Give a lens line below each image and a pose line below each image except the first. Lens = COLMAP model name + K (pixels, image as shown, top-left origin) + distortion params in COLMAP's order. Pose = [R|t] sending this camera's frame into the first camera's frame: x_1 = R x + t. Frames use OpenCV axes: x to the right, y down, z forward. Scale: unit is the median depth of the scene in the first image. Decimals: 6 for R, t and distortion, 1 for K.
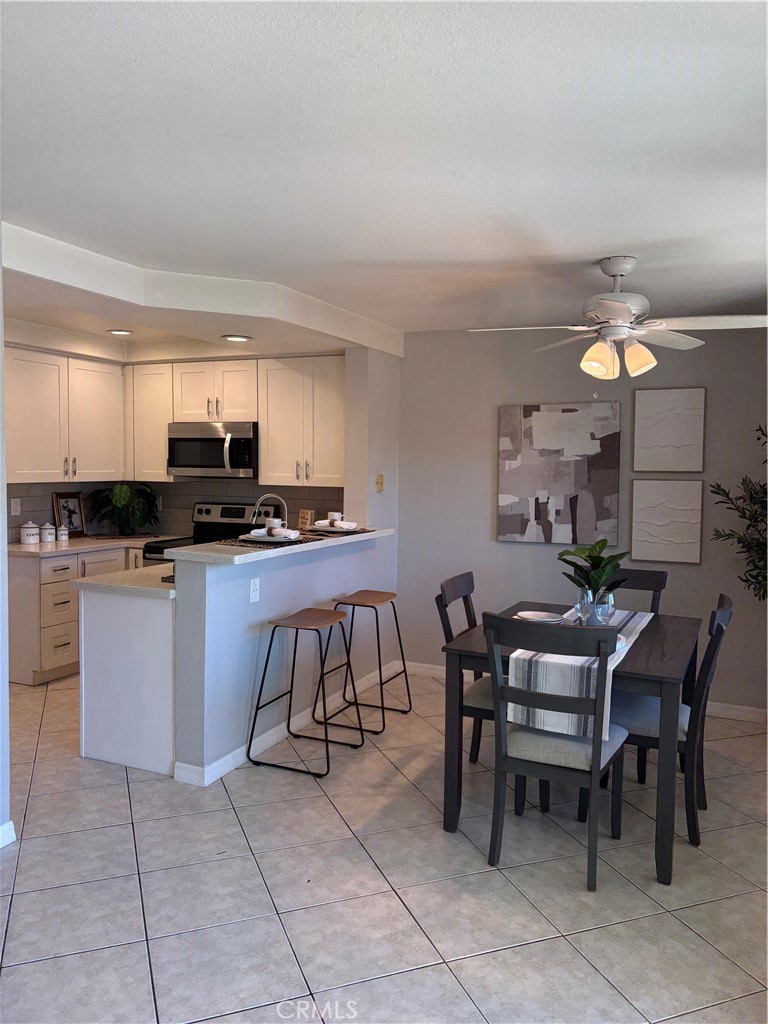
lens RADIAL K [[771.8, 0, 375.8], [0, 771.8, 507.6], [0, 0, 1]] dist [0.046959, -0.059841]
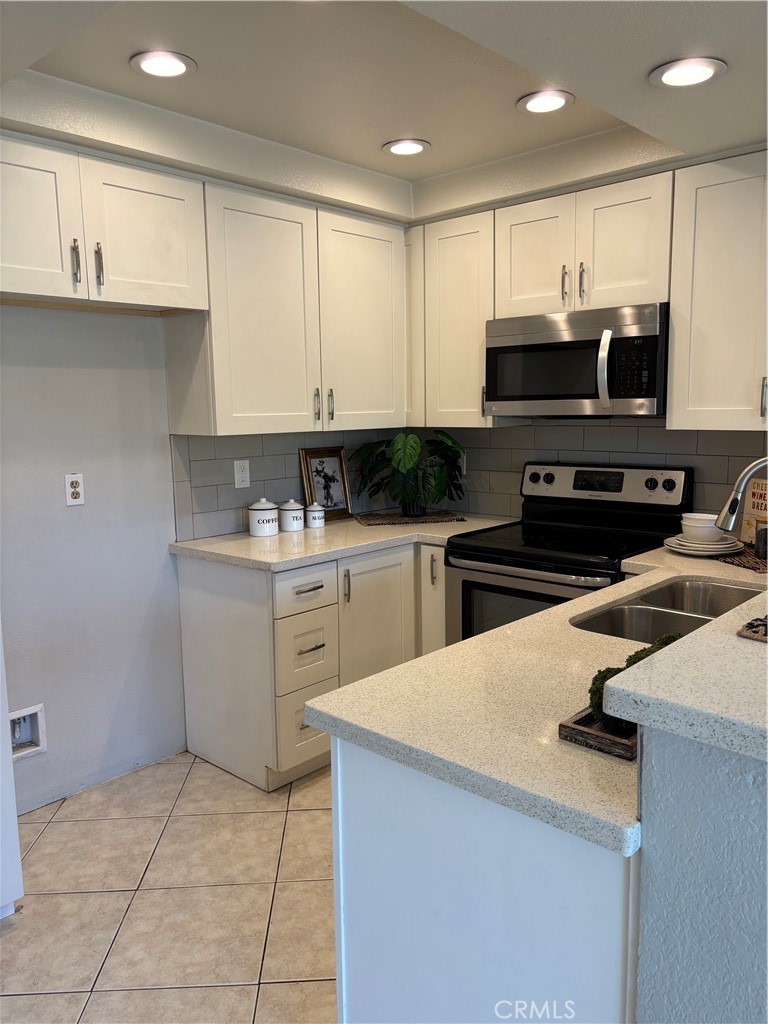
lens RADIAL K [[771.8, 0, 386.6], [0, 771.8, 512.4], [0, 0, 1]] dist [0.046959, -0.059841]
pose [[0.949506, 0.016714, -0.313304, -0.185701], [0.009027, 0.996711, 0.080530, -0.020510], [0.313620, -0.079292, 0.946232, 0.513944]]
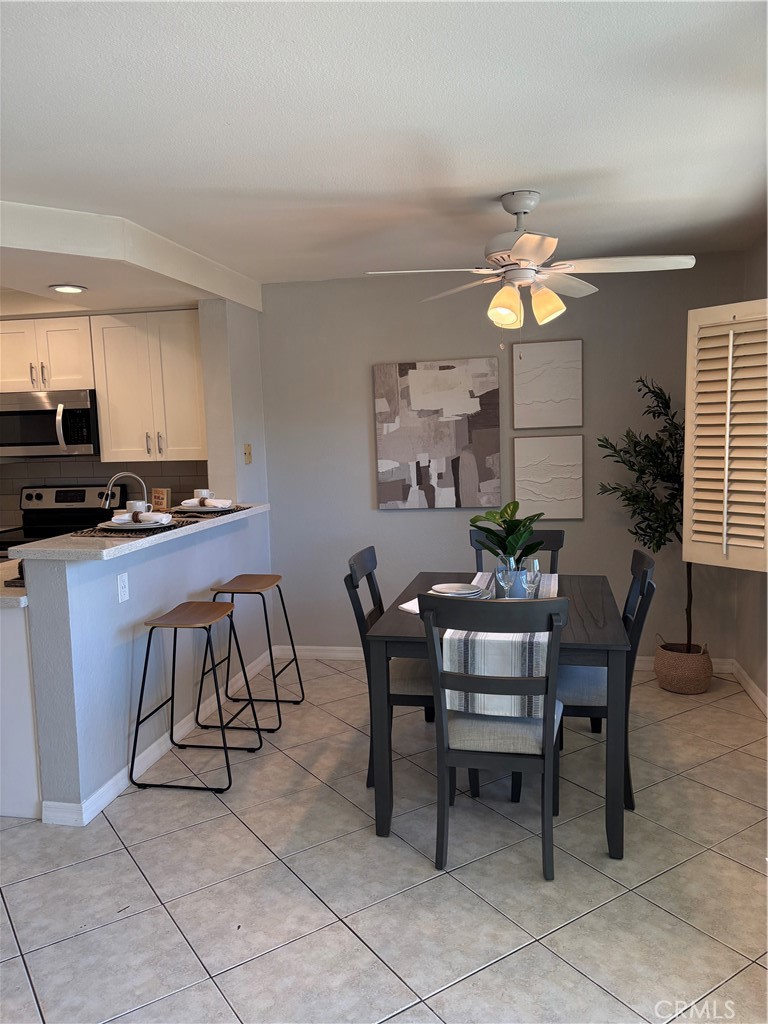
lens RADIAL K [[771.8, 0, 384.5], [0, 771.8, 518.4], [0, 0, 1]] dist [0.046959, -0.059841]
pose [[0.971668, -0.067148, 0.226612, -0.050729], [0.054674, 0.996646, 0.060887, -0.003011], [-0.229940, -0.046772, 0.972080, 0.086479]]
